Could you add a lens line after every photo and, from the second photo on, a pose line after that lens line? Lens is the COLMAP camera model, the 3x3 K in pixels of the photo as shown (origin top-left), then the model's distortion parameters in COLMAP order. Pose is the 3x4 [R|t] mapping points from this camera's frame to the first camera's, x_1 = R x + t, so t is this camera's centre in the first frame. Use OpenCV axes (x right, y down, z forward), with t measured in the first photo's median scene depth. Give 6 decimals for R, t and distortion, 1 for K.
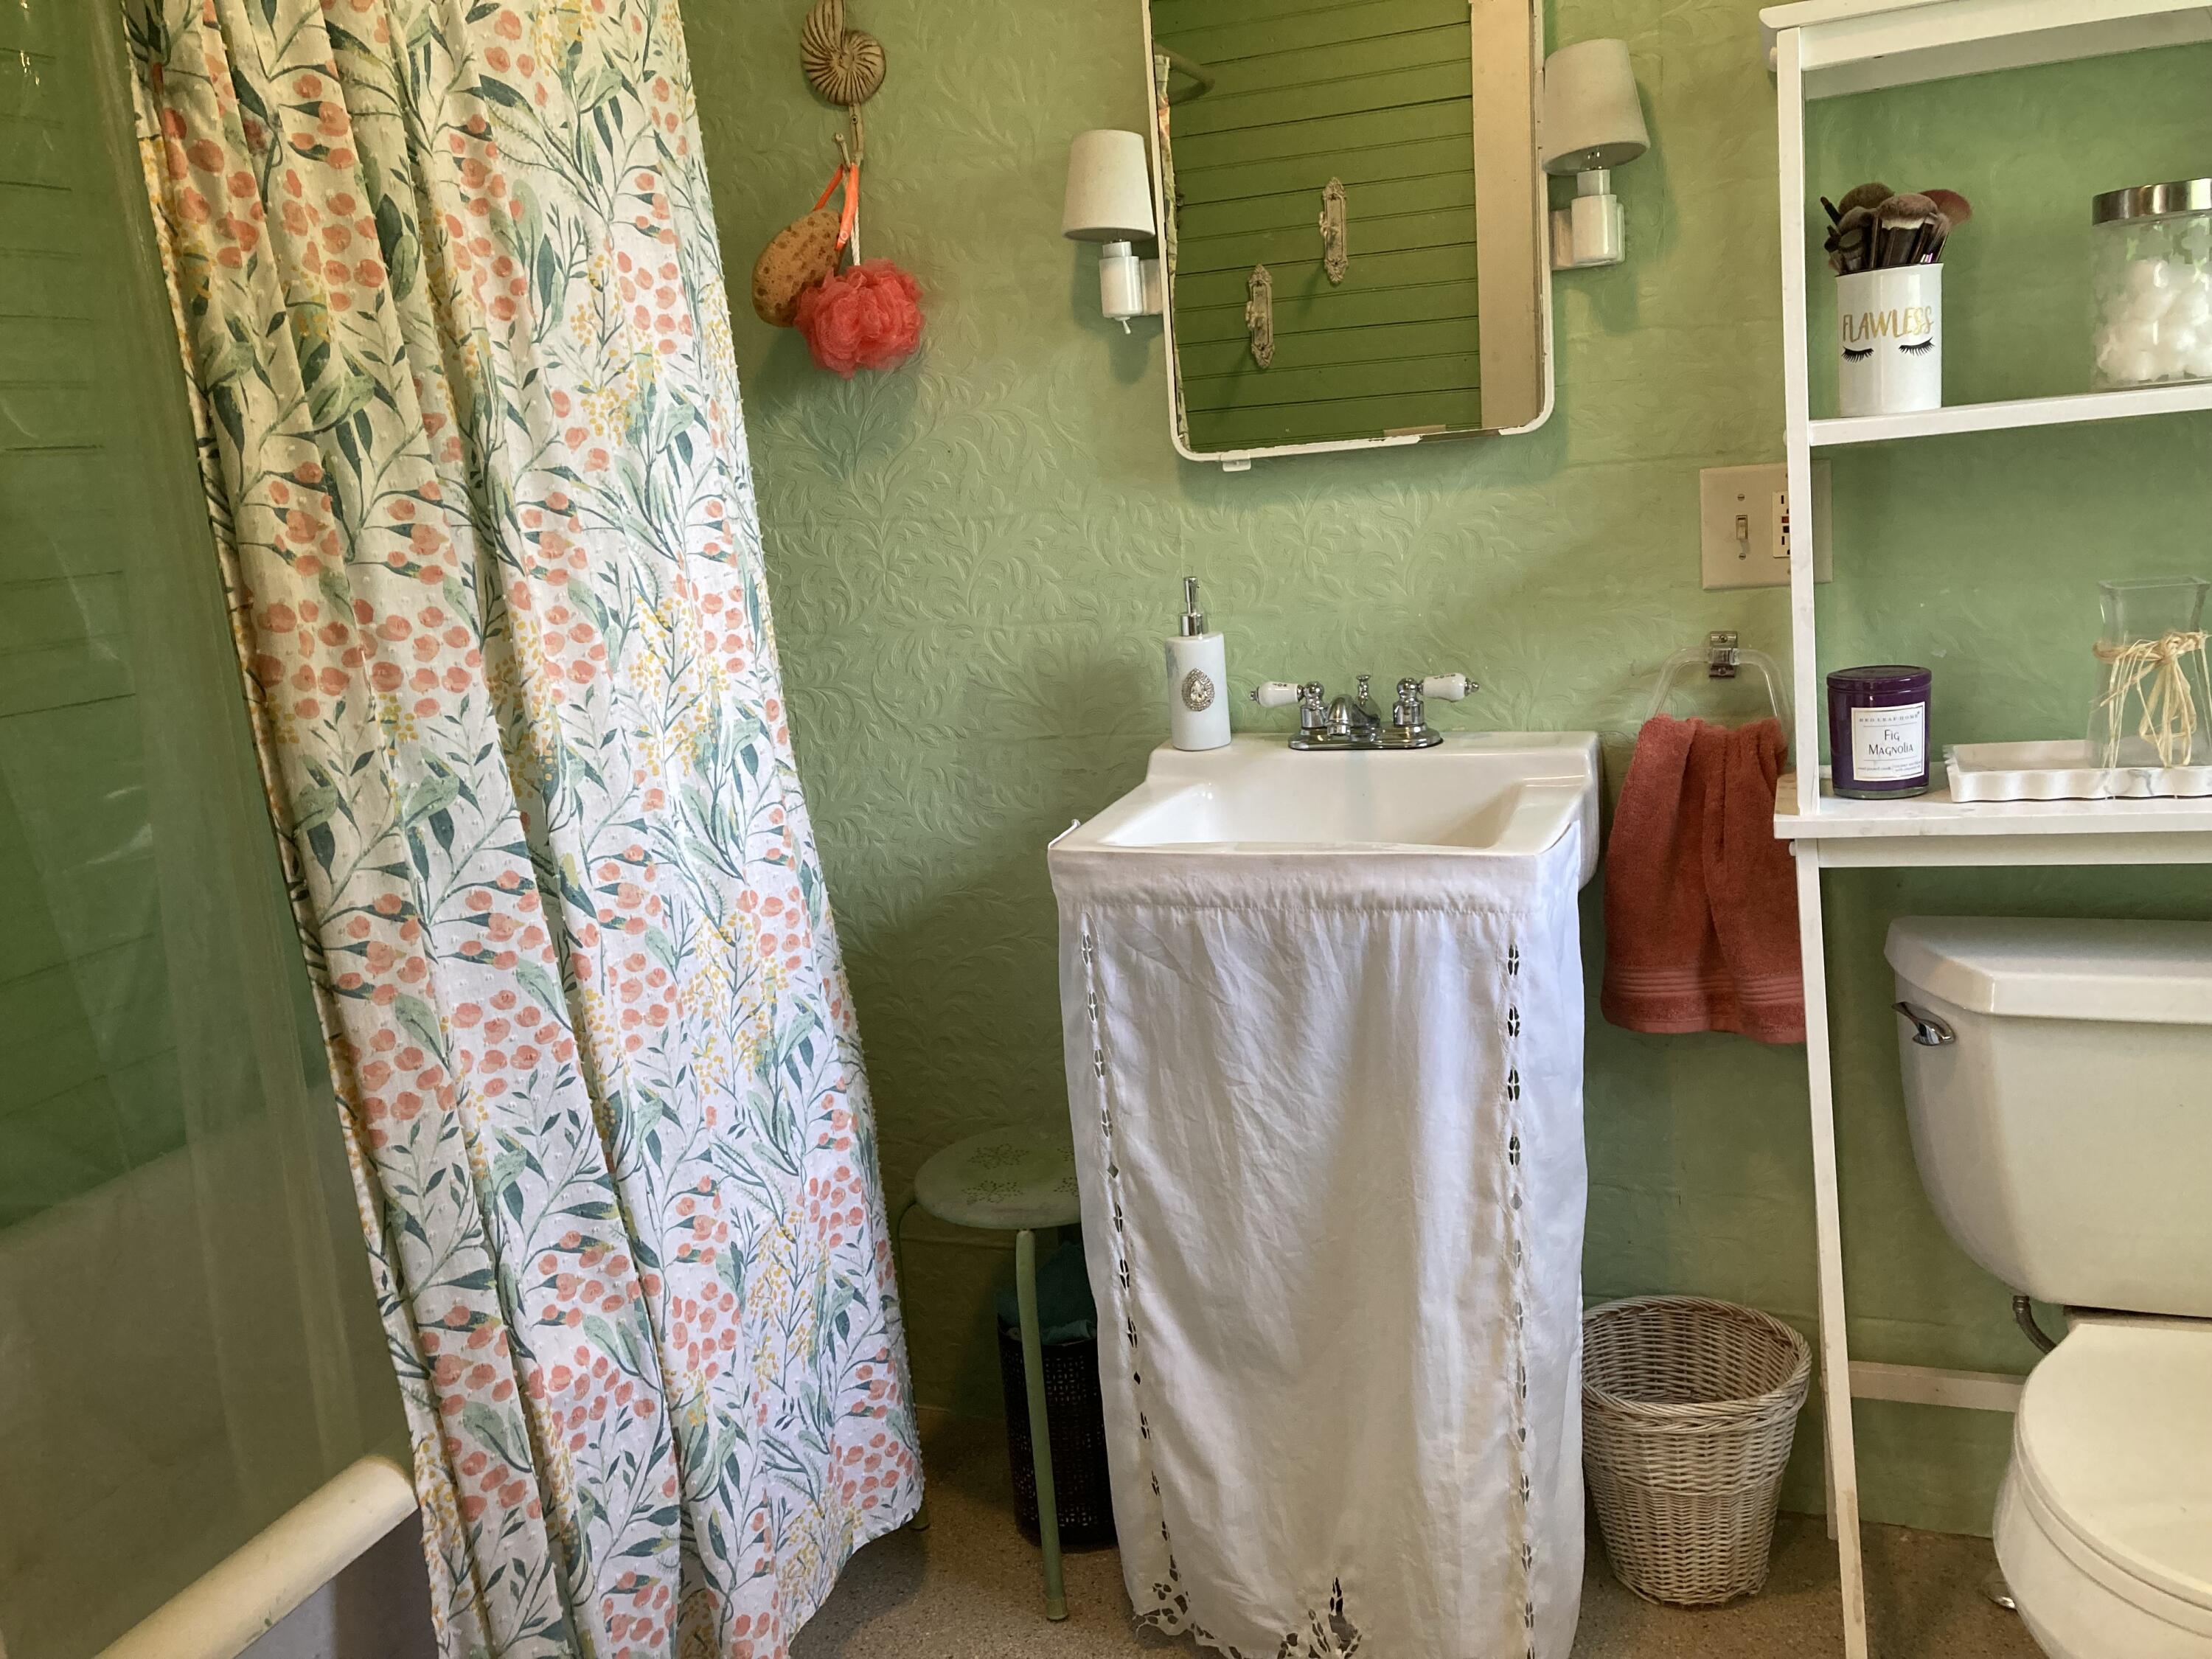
lens RADIAL K [[1784.5, 0, 1070.4], [0, 1784.5, 830.2], [0, 0, 1]] dist [0.039706, -0.050921]
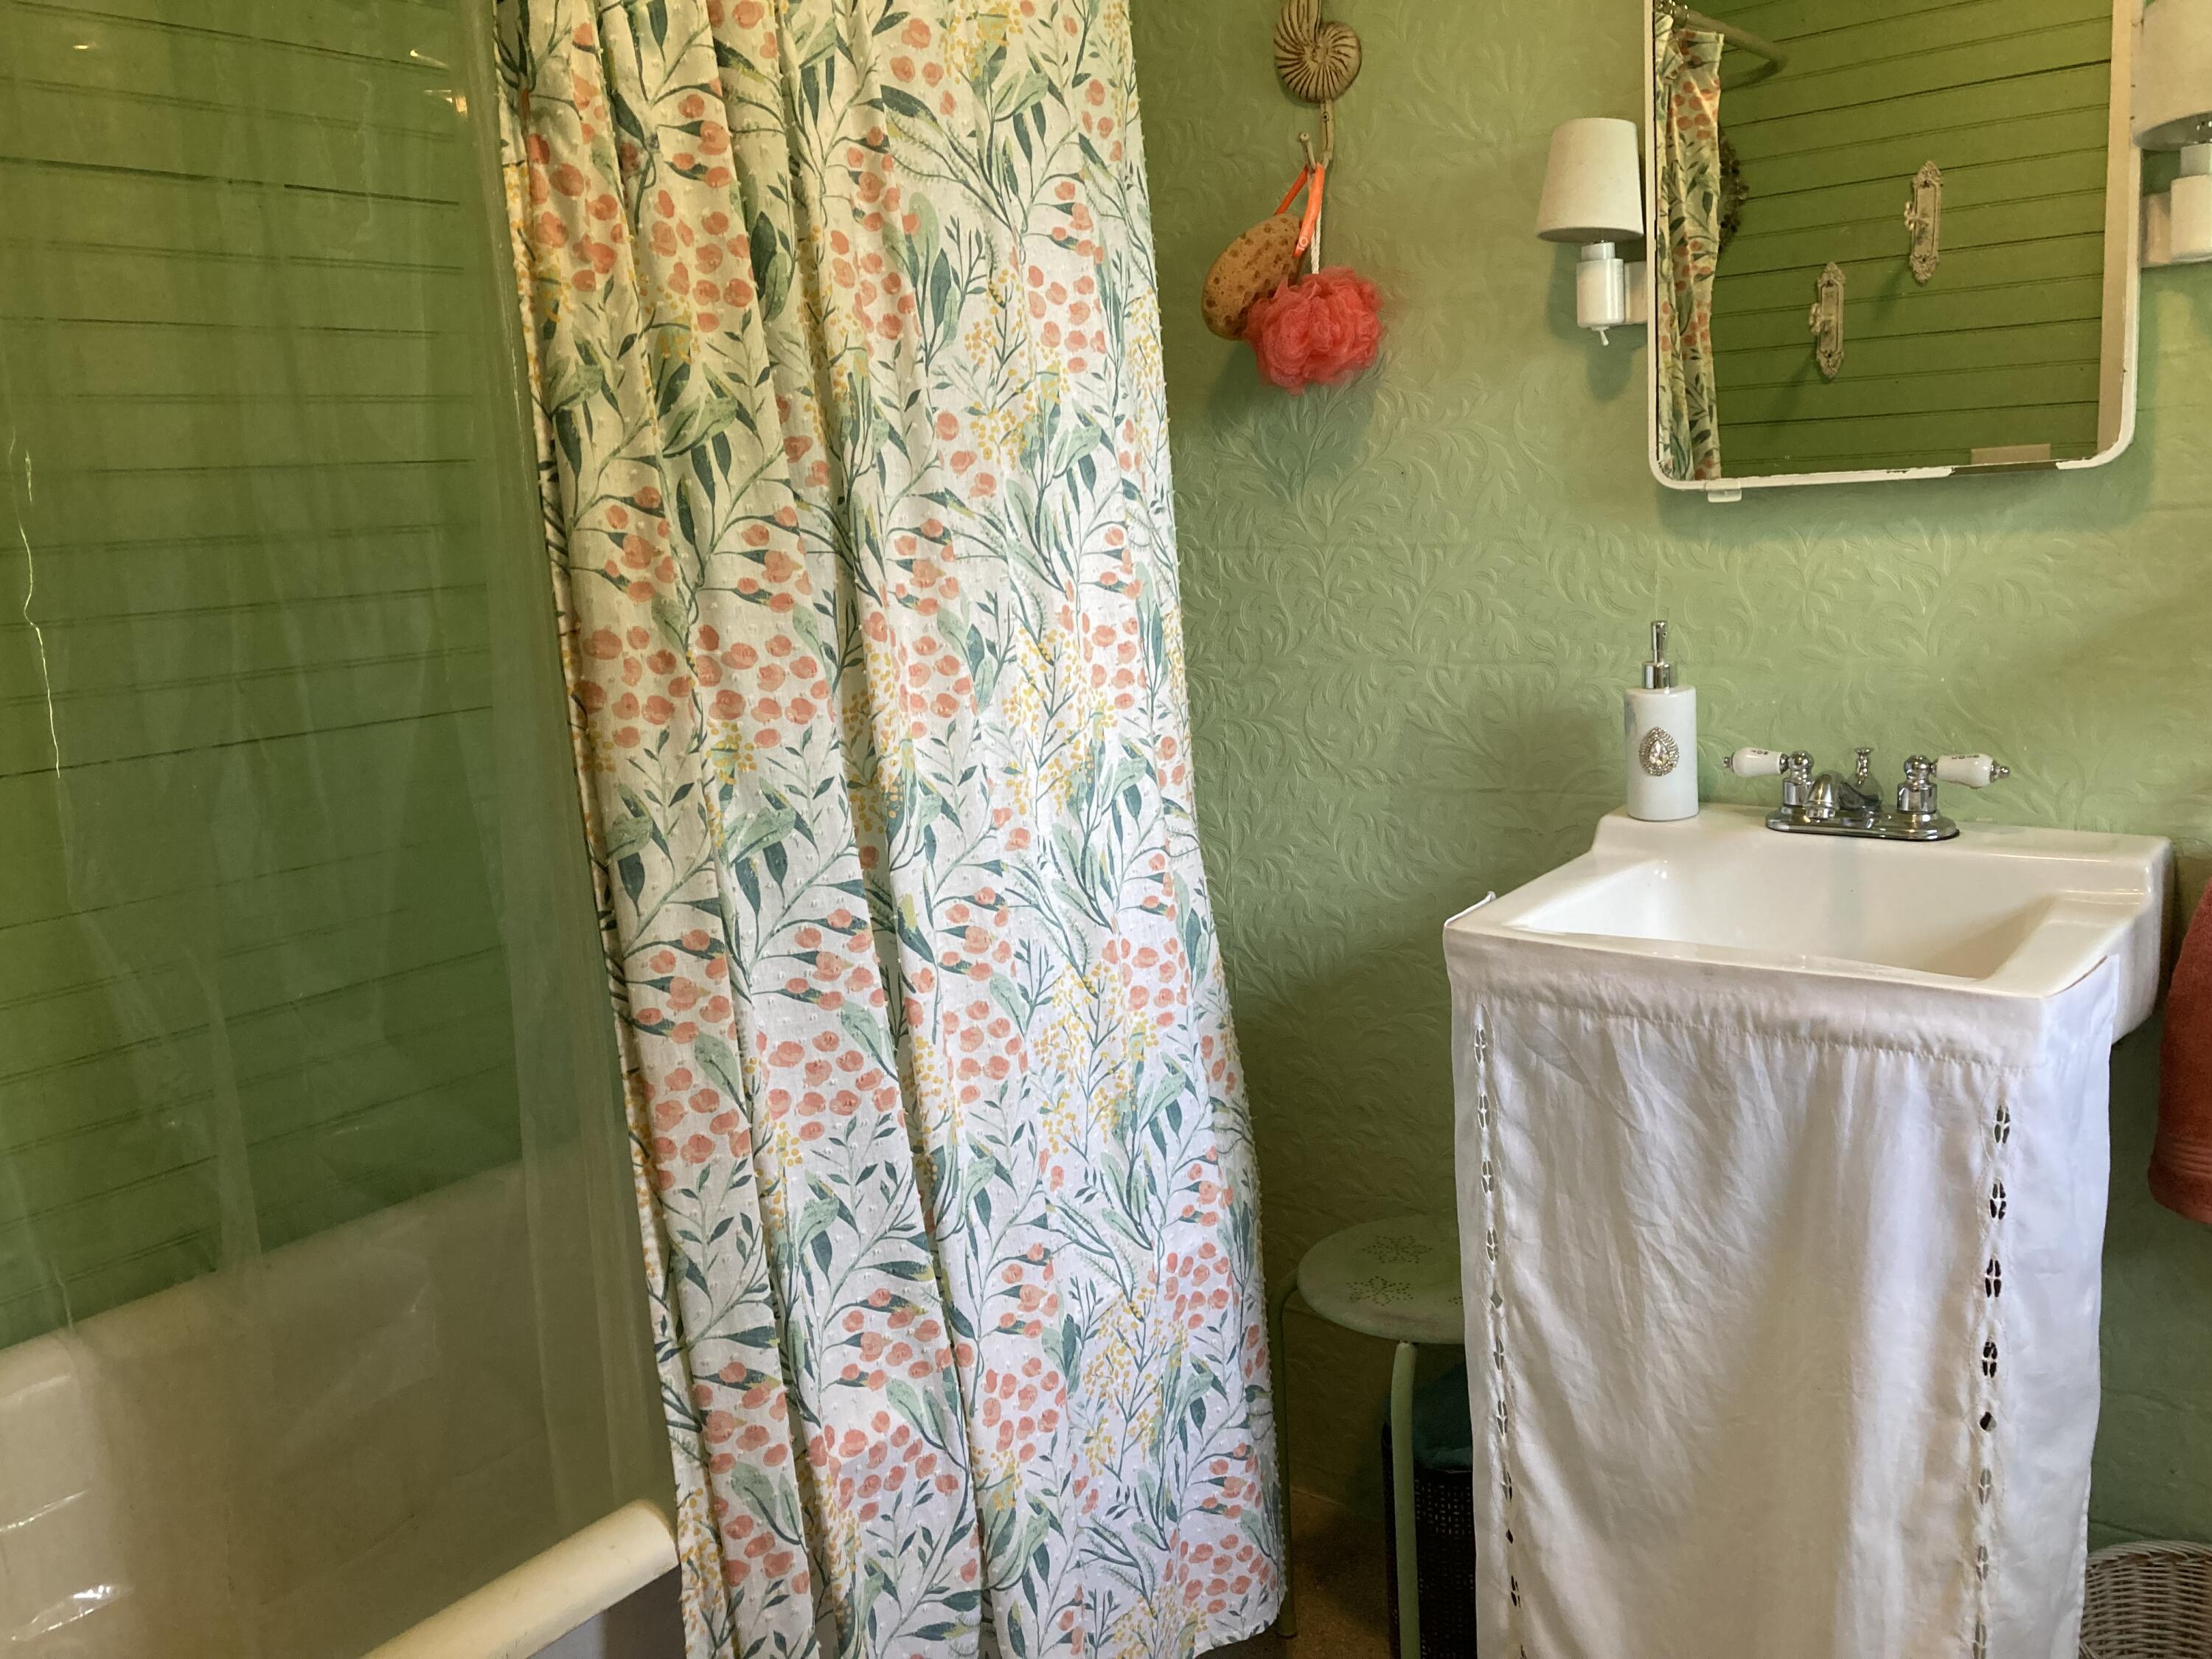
lens RADIAL K [[1784.5, 0, 1098.4], [0, 1784.5, 813.3], [0, 0, 1]] dist [0.039706, -0.050921]
pose [[0.953698, 0.074097, -0.291494, 0.081518], [-0.076985, 0.997031, 0.001565, -0.035260], [0.290745, 0.020948, 0.956571, 0.102576]]
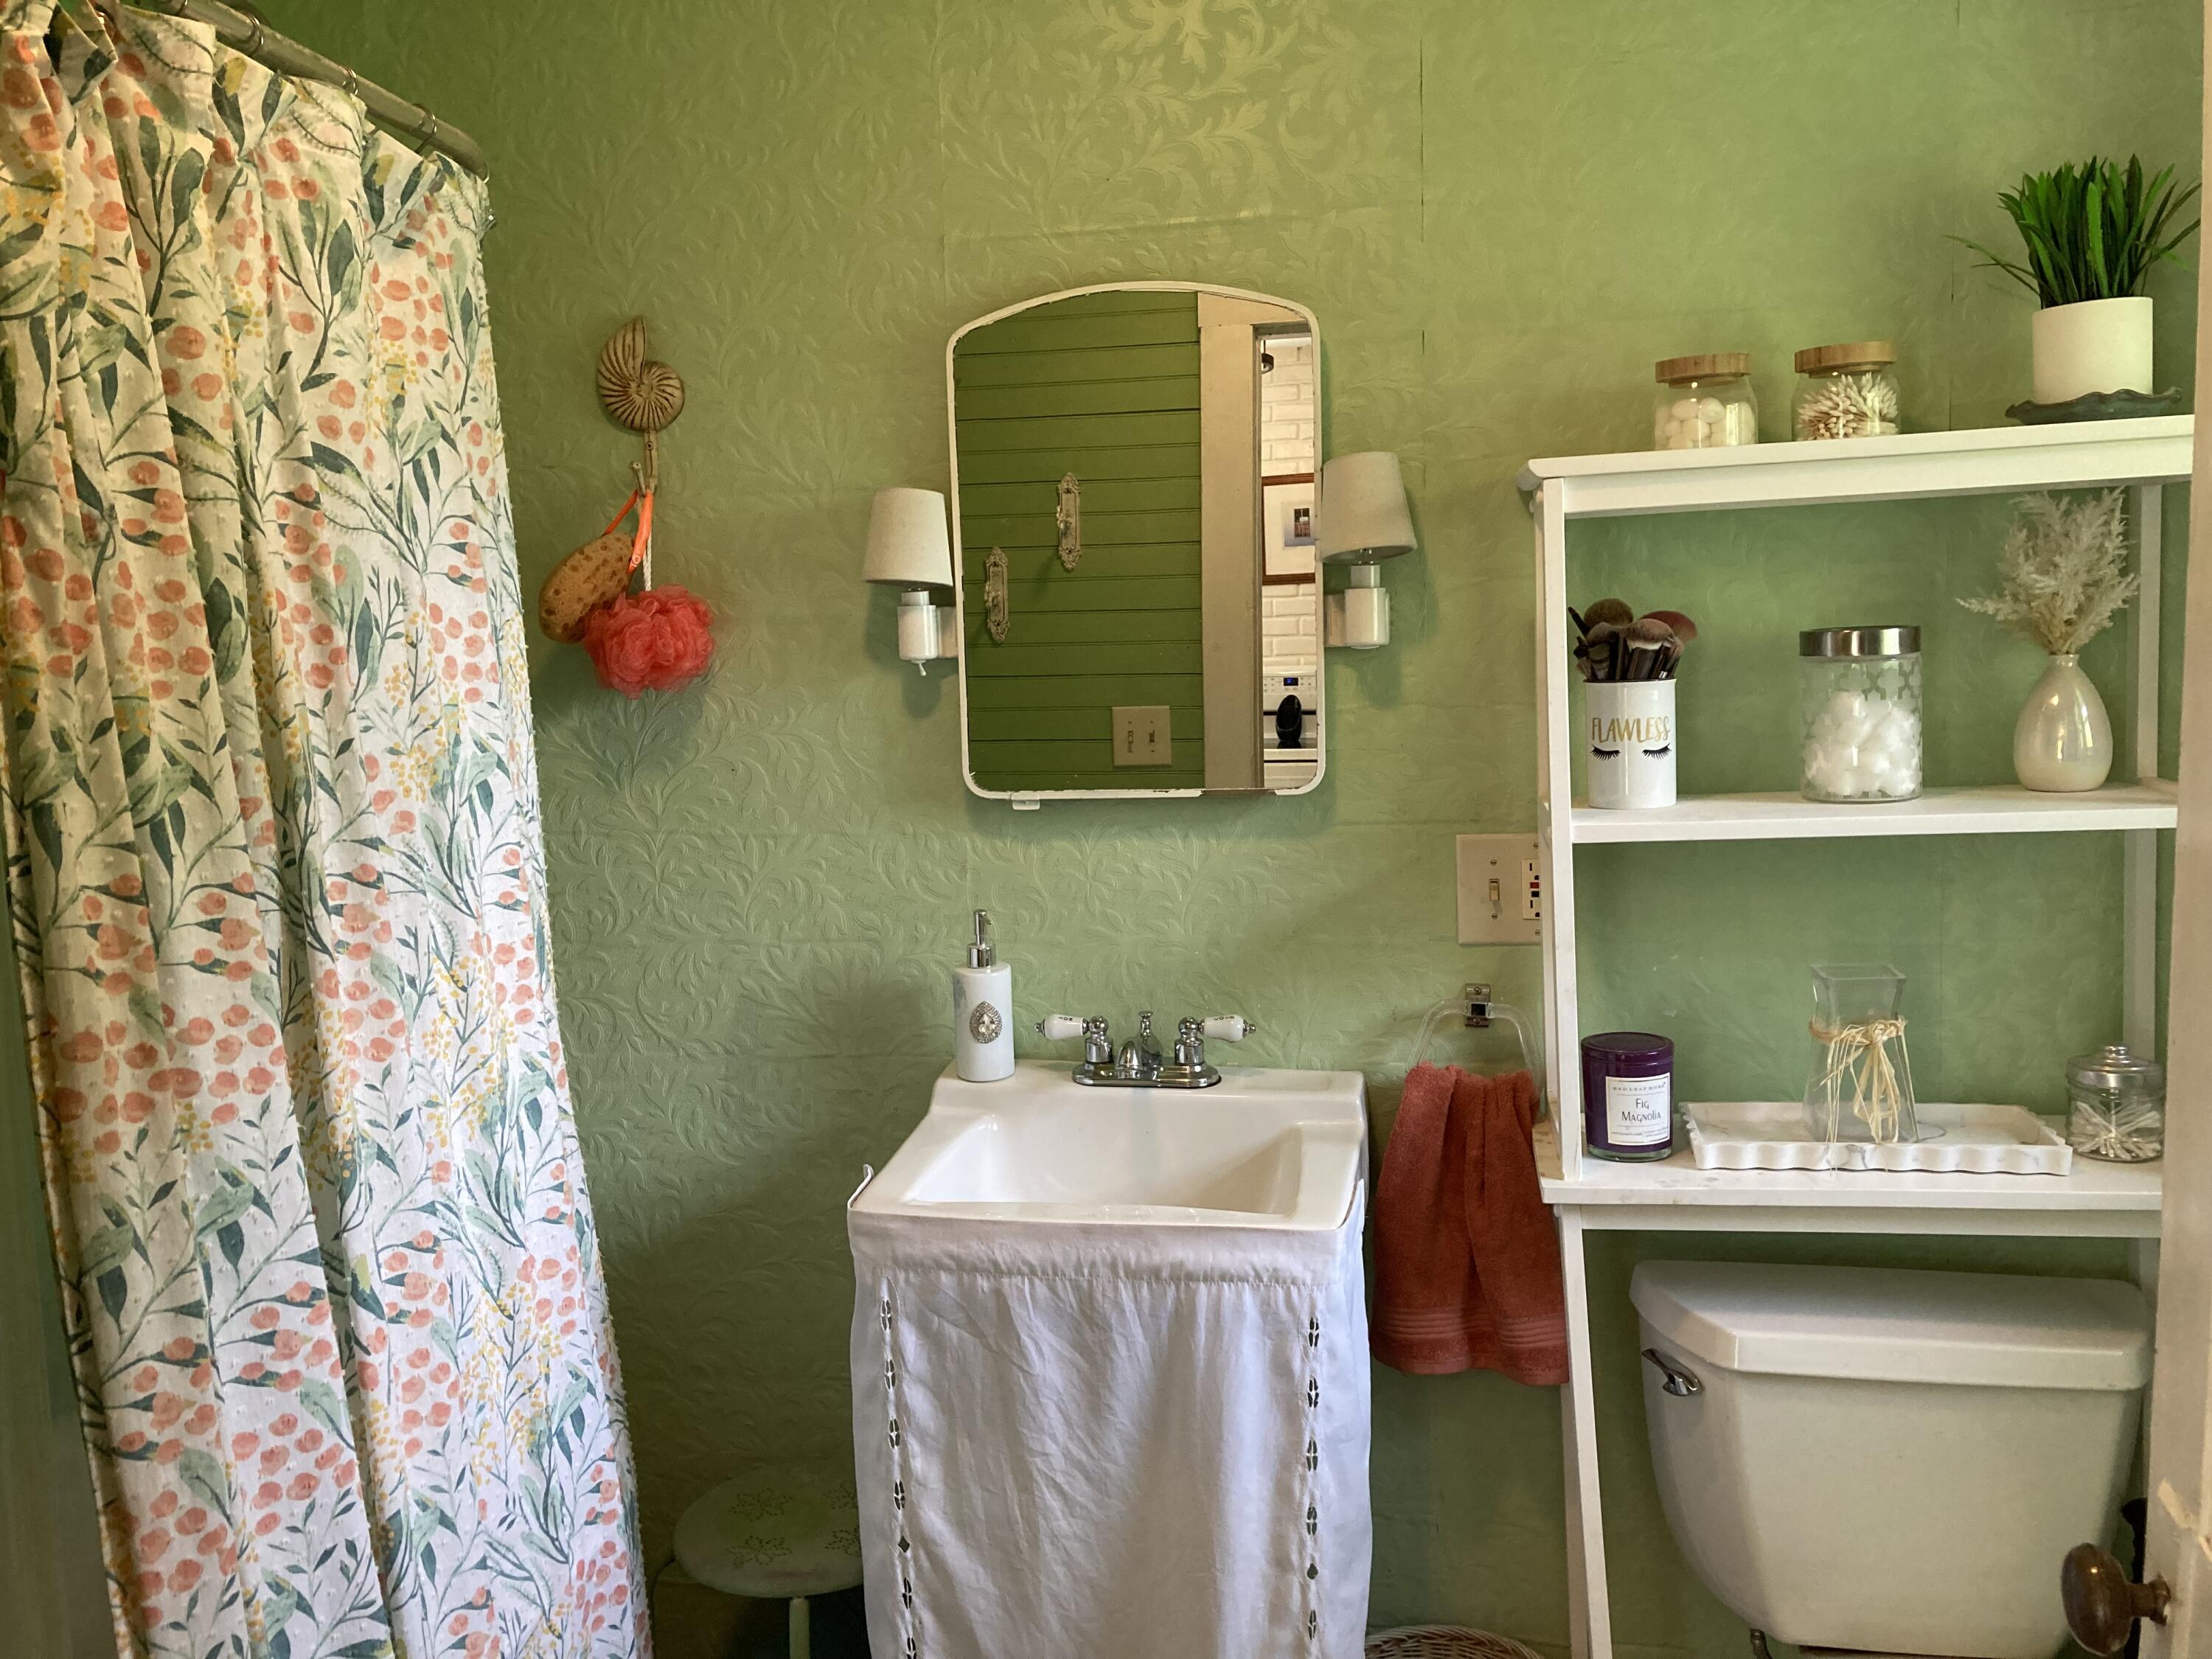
lens RADIAL K [[1784.5, 0, 1062.6], [0, 1784.5, 821.0], [0, 0, 1]] dist [0.039706, -0.050921]
pose [[0.982434, 0.031558, 0.183924, -0.088257], [-0.012430, 0.994475, -0.104239, -0.105128], [-0.186197, 0.100121, 0.977398, -0.006364]]
